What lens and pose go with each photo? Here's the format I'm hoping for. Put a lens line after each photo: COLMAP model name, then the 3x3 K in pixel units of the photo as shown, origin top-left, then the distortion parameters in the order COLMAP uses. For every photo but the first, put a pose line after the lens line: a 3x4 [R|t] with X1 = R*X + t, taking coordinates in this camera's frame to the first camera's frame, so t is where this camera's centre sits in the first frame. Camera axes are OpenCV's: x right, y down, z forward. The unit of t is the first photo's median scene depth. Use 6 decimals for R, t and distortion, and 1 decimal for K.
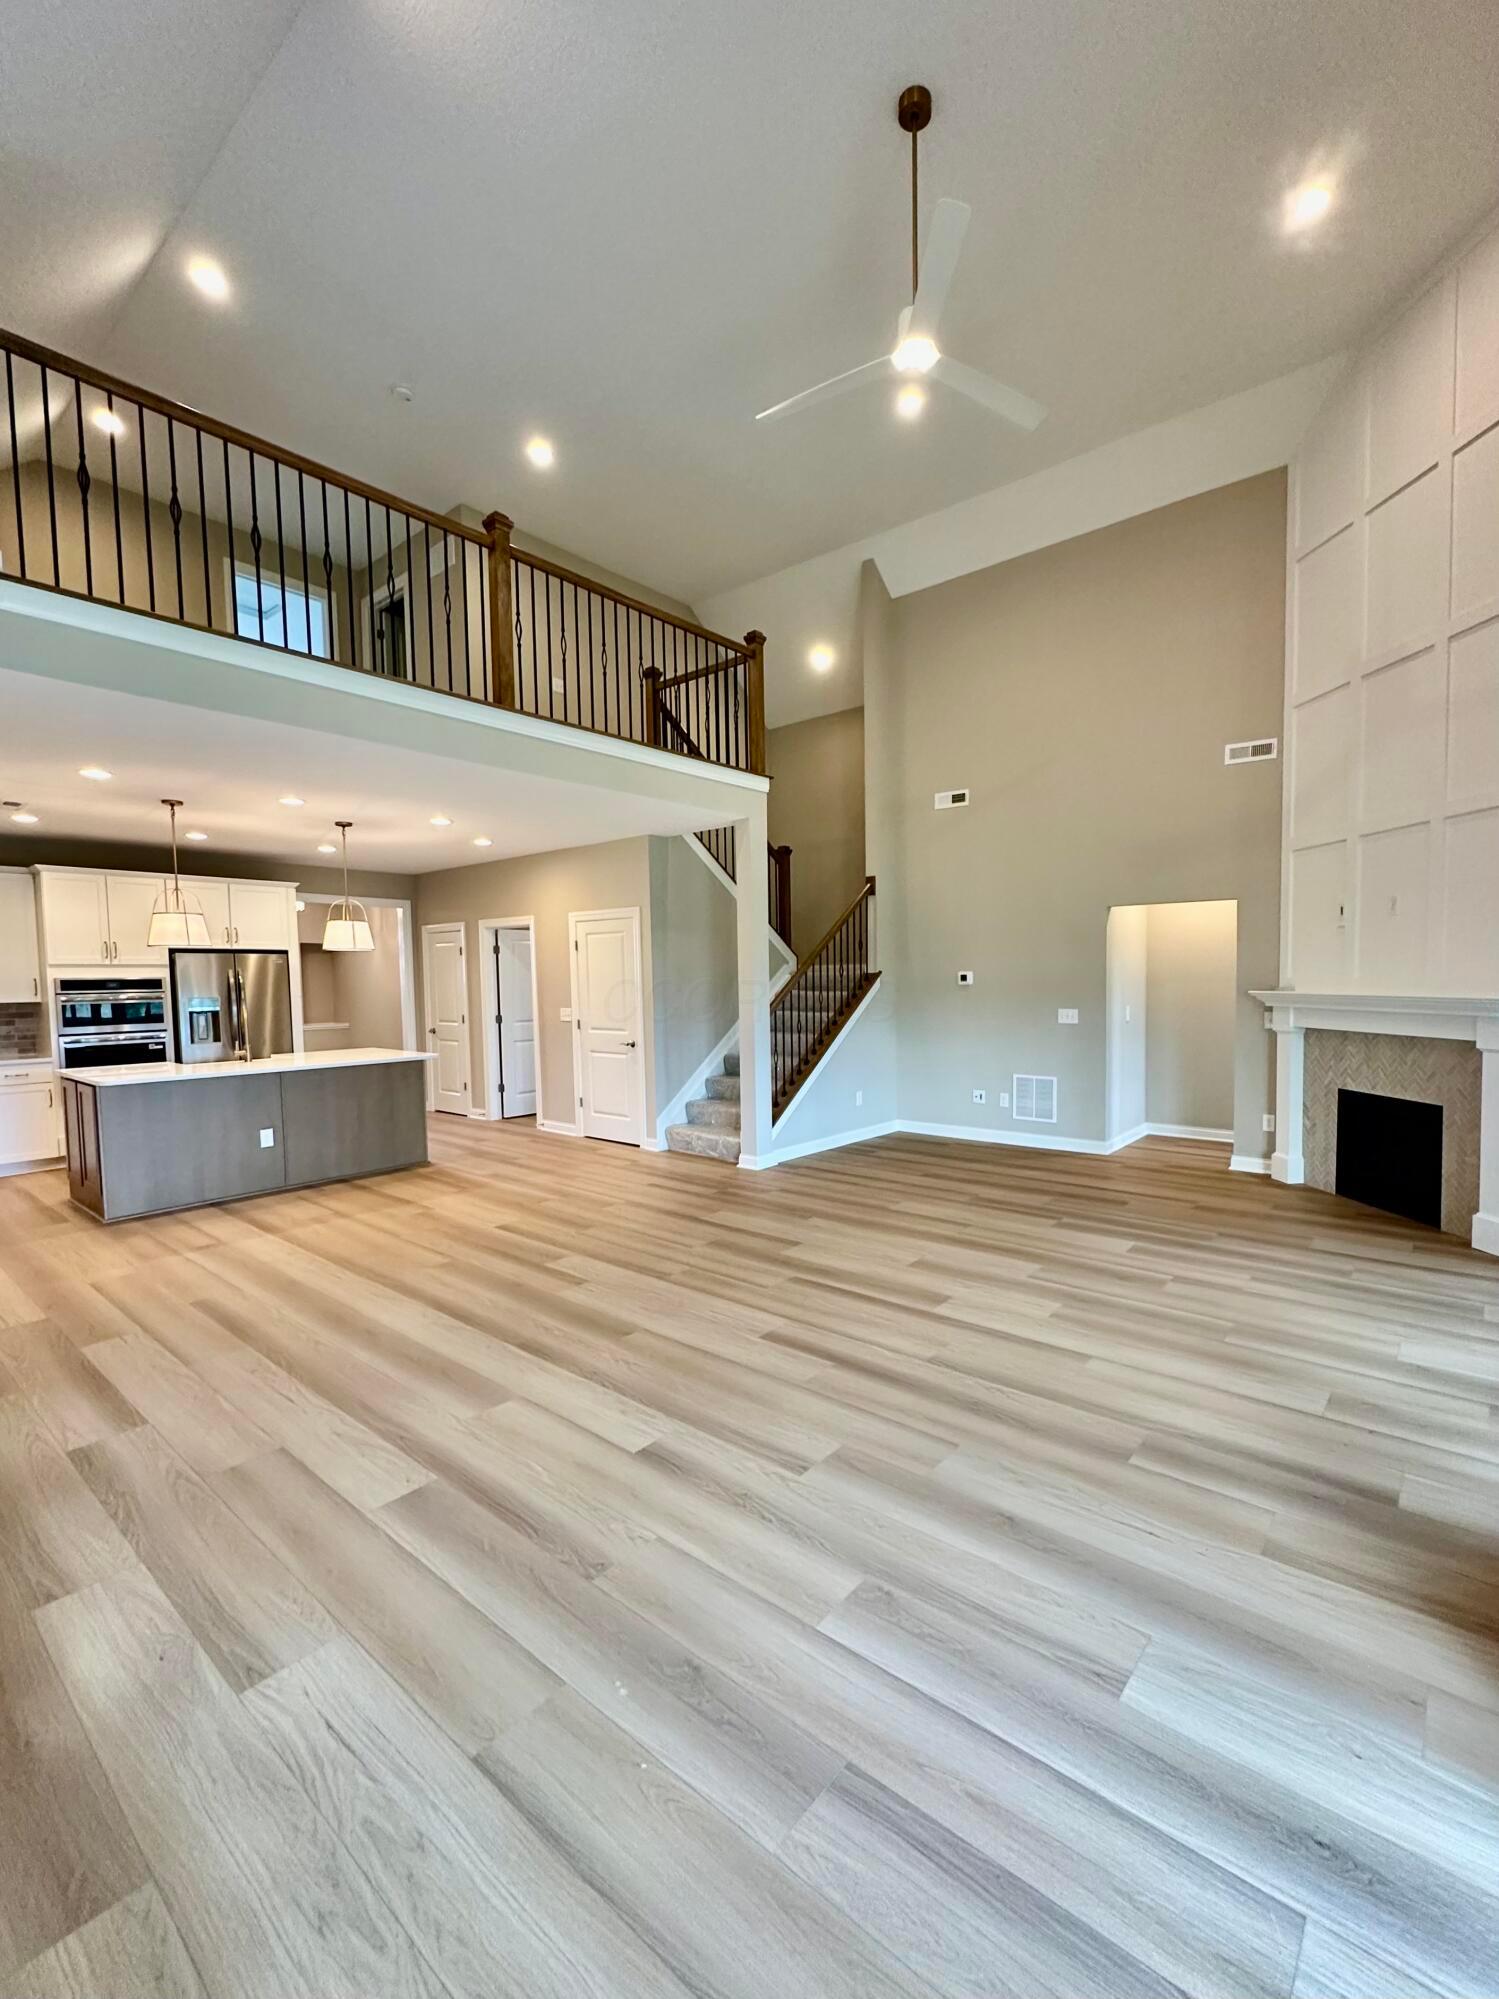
lens RADIAL K [[867.3, 0, 811.2], [0, 867.3, 1029.2], [0, 0, 1]] dist [-0.002581, -0.000134]
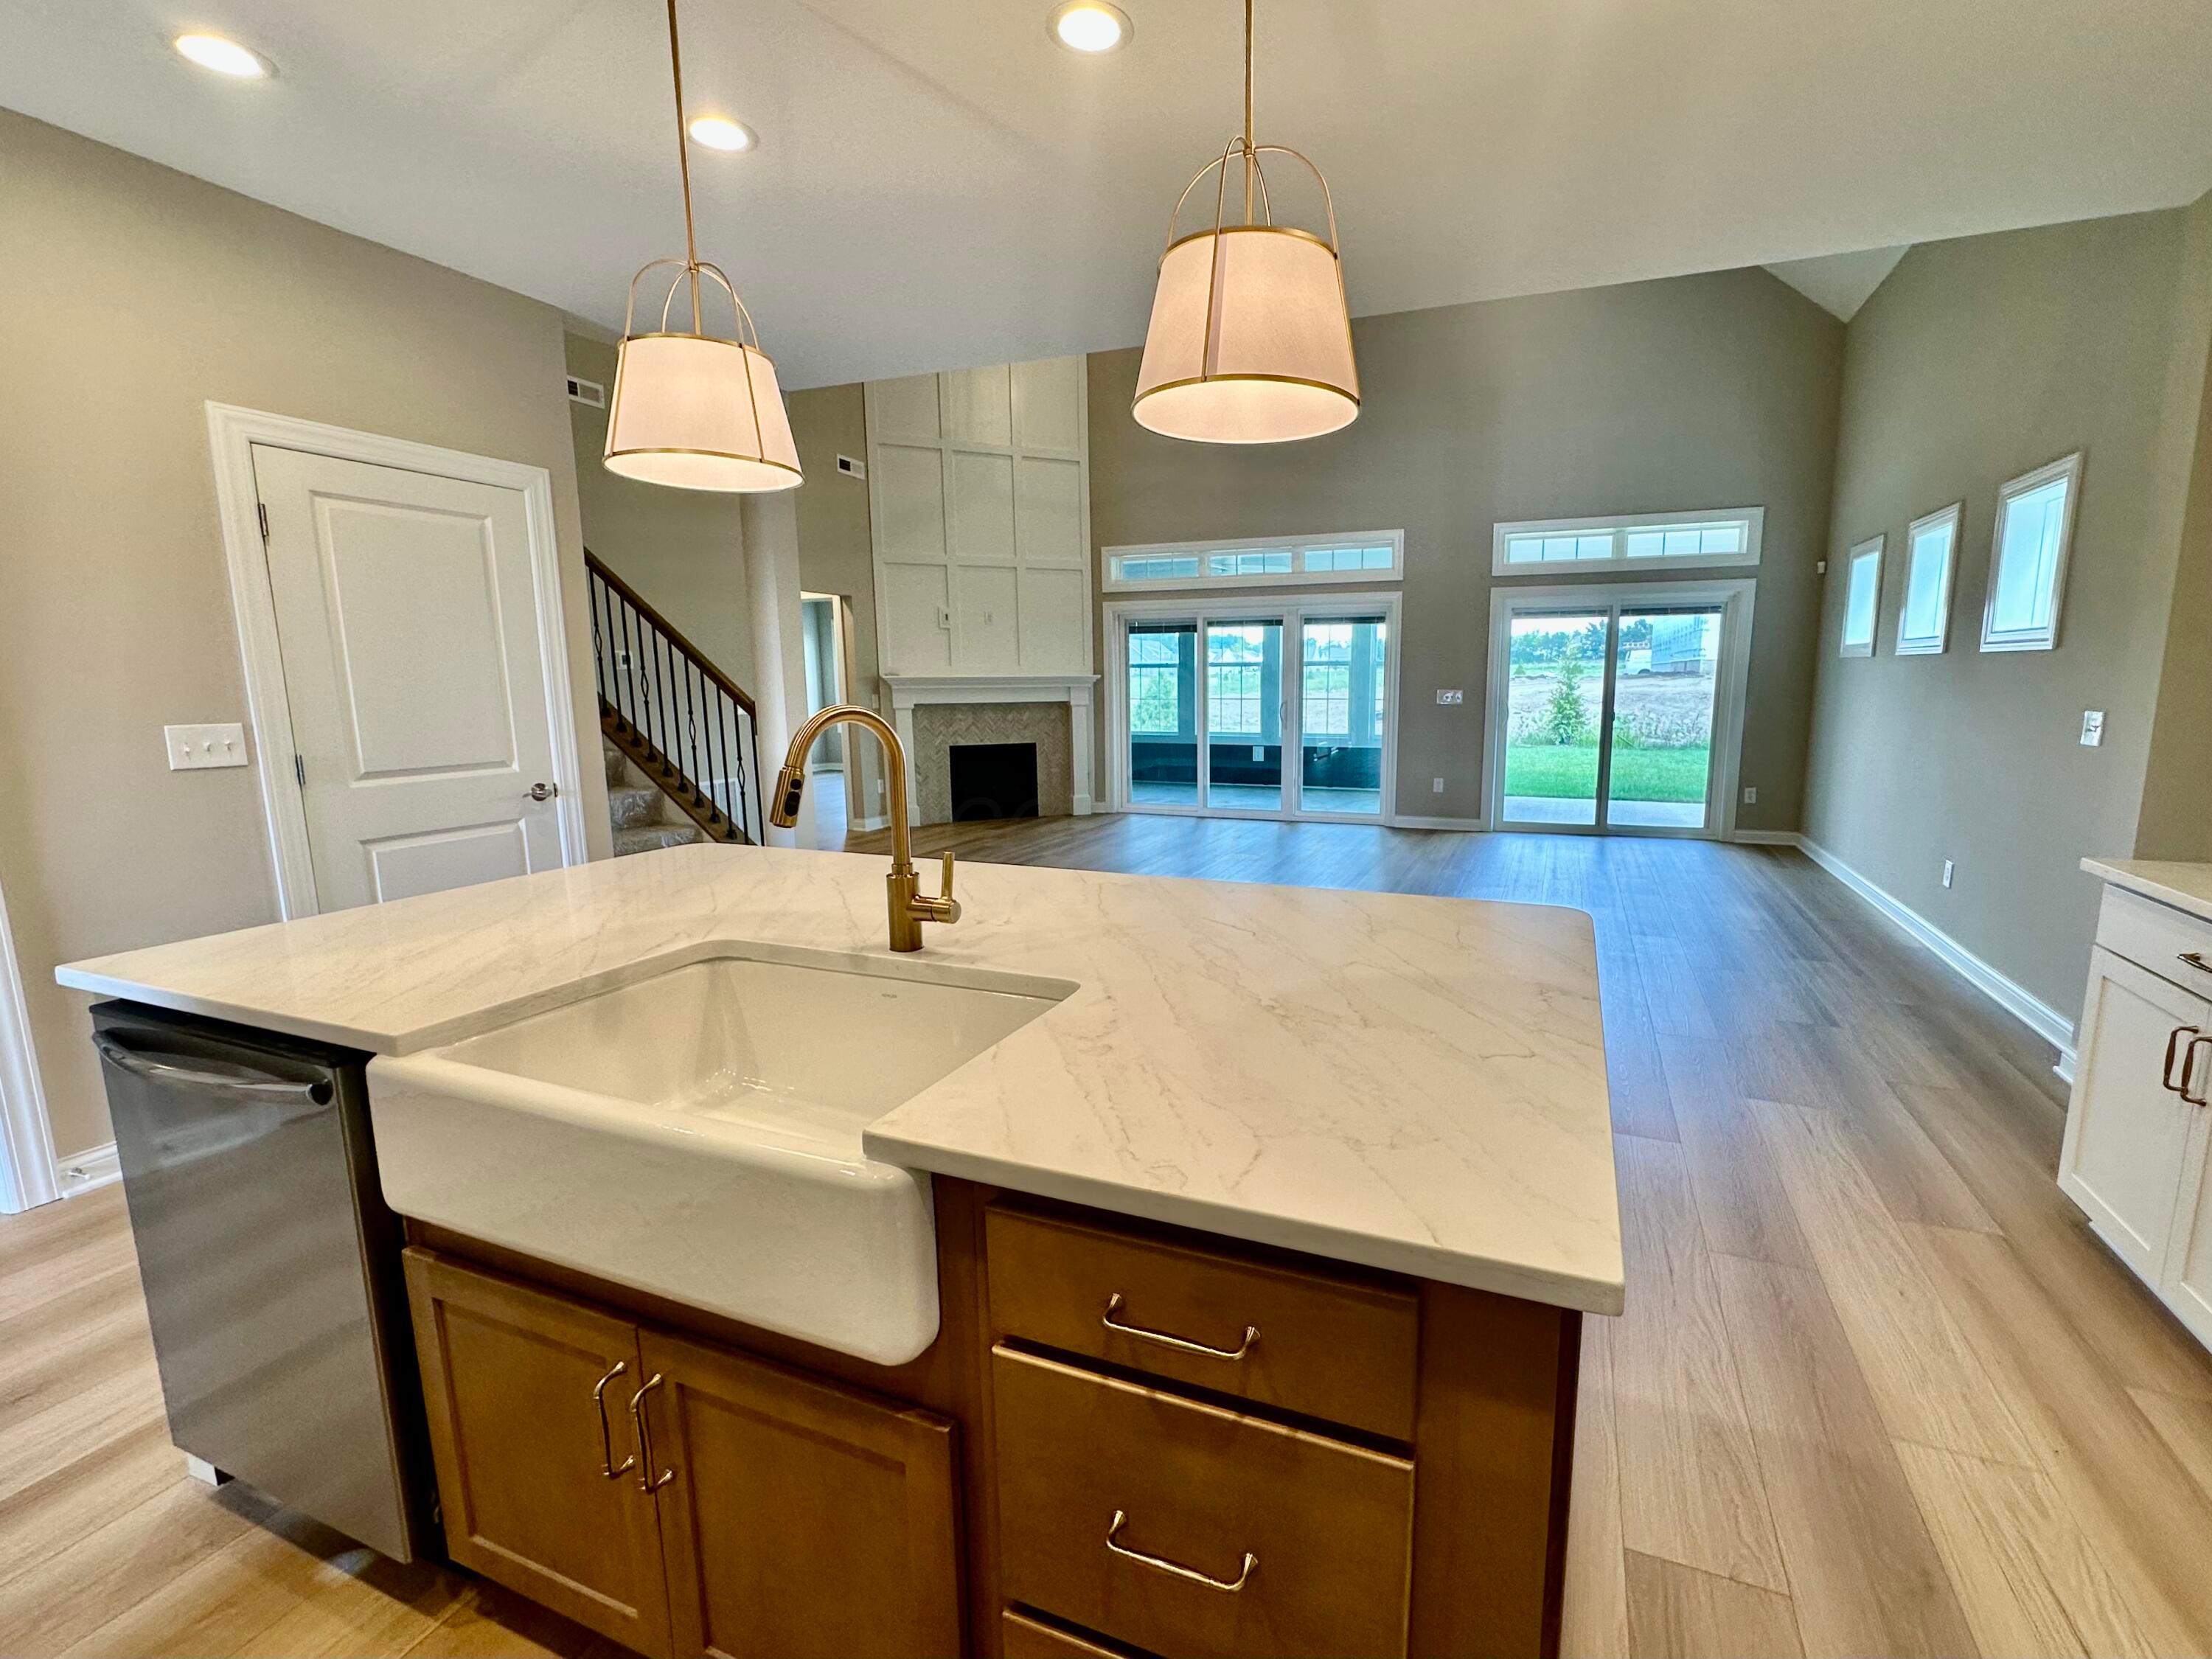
lens RADIAL K [[991.8, 0, 1155.9], [0, 991.8, 824.7], [0, 0, 1]] dist [-0.000536, 0.000902]
pose [[-0.289337, -0.129157, 0.948474, -1.015611], [0.067693, 0.985614, 0.154864, -0.031256], [-0.954831, 0.109013, -0.276432, 1.138764]]
